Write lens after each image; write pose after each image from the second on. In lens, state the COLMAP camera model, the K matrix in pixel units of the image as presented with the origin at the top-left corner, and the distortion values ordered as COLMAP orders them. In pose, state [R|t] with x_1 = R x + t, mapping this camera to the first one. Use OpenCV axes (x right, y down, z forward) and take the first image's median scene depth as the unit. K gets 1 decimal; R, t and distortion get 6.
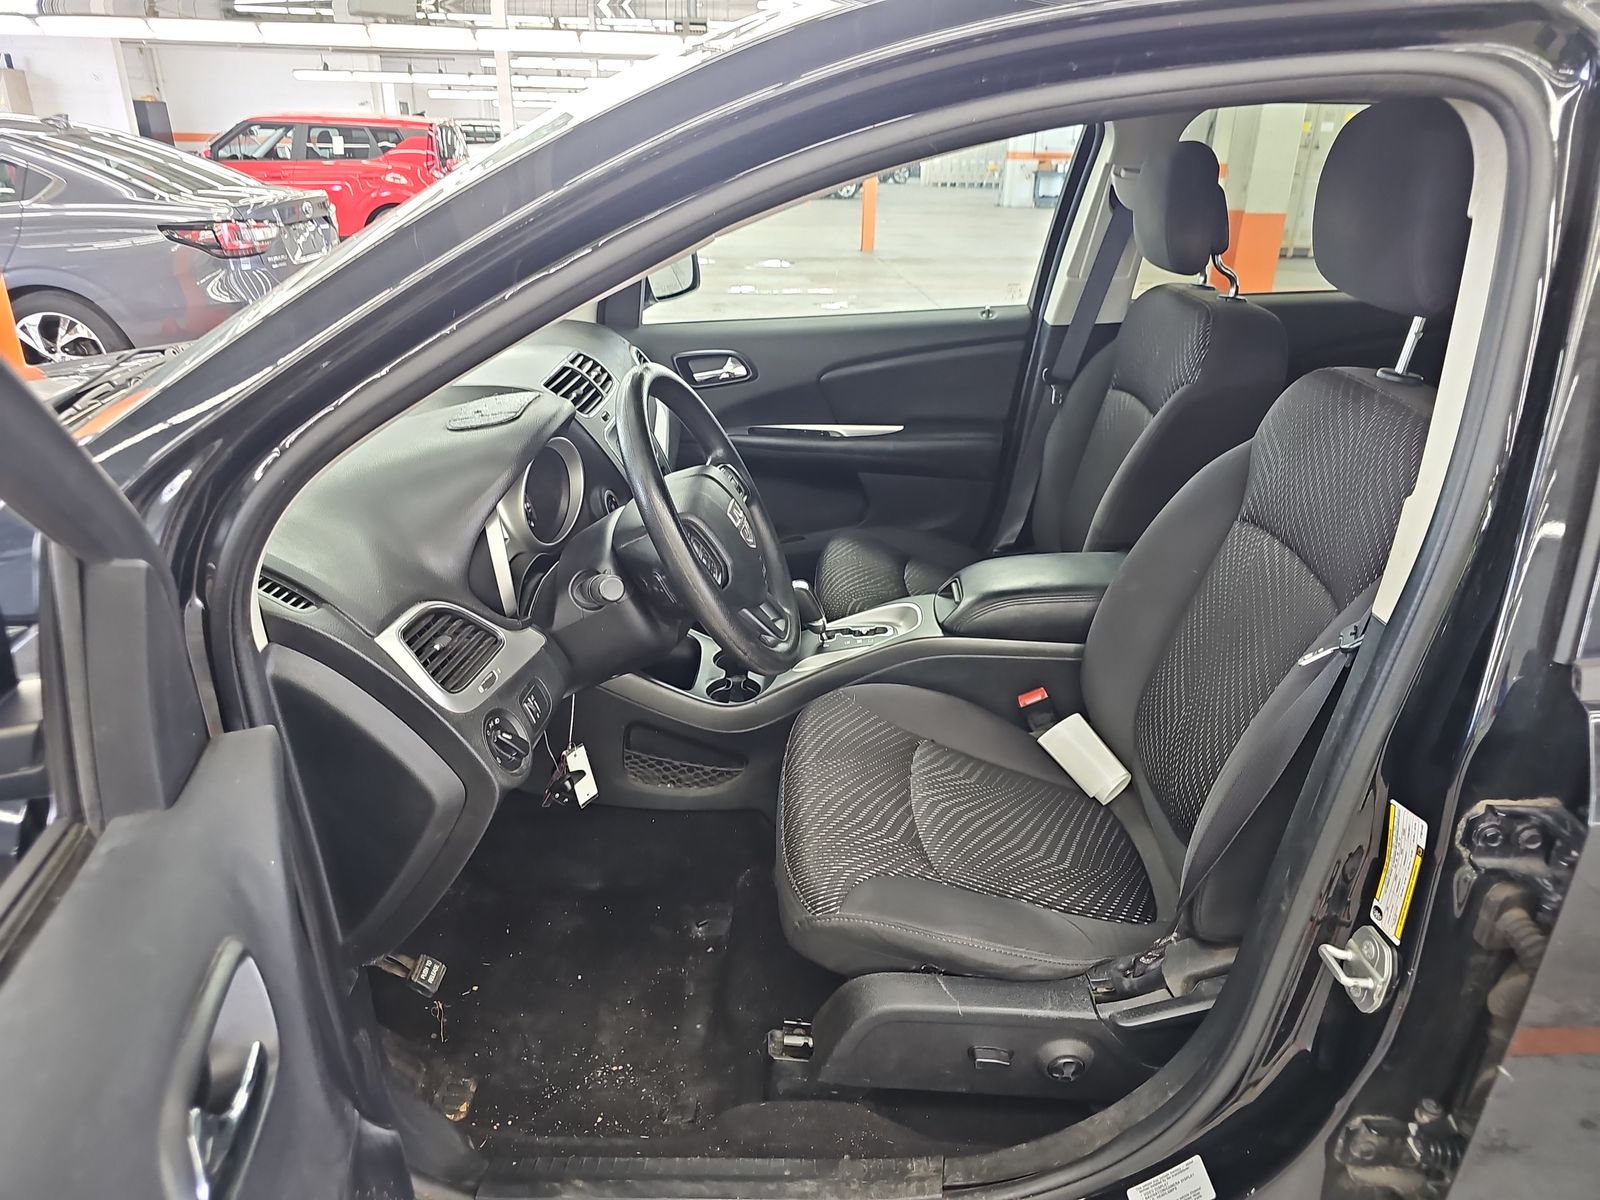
lens RADIAL K [[1062.6, 0, 795.8], [0, 1062.6, 591.3], [0, 0, 1]] dist [0.010075, 0.001237]
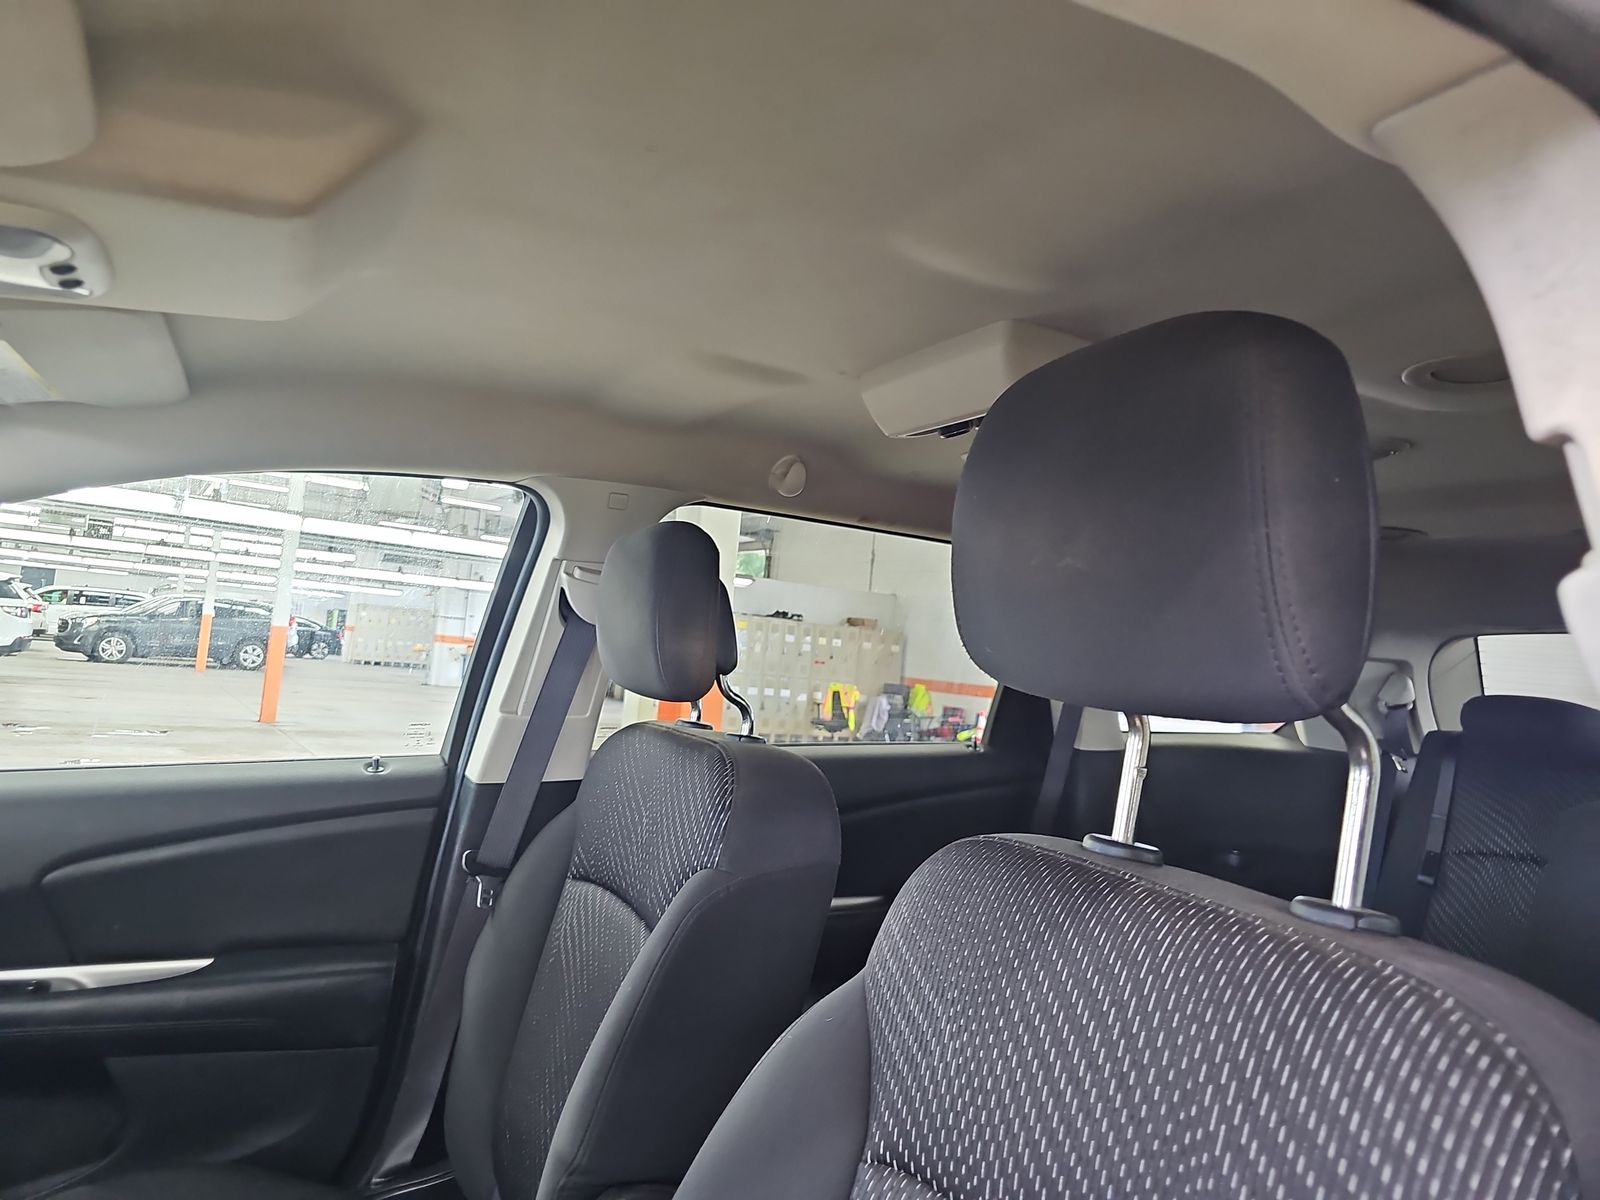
lens RADIAL K [[1062.6, 0, 790.2], [0, 1062.6, 583.5], [0, 0, 1]] dist [0.010075, 0.001237]
pose [[0.874629, 0.097825, 0.474821, 0.085598], [0.120263, 0.905033, -0.407985, -0.071111], [-0.469640, 0.413939, 0.779803, 0.345550]]
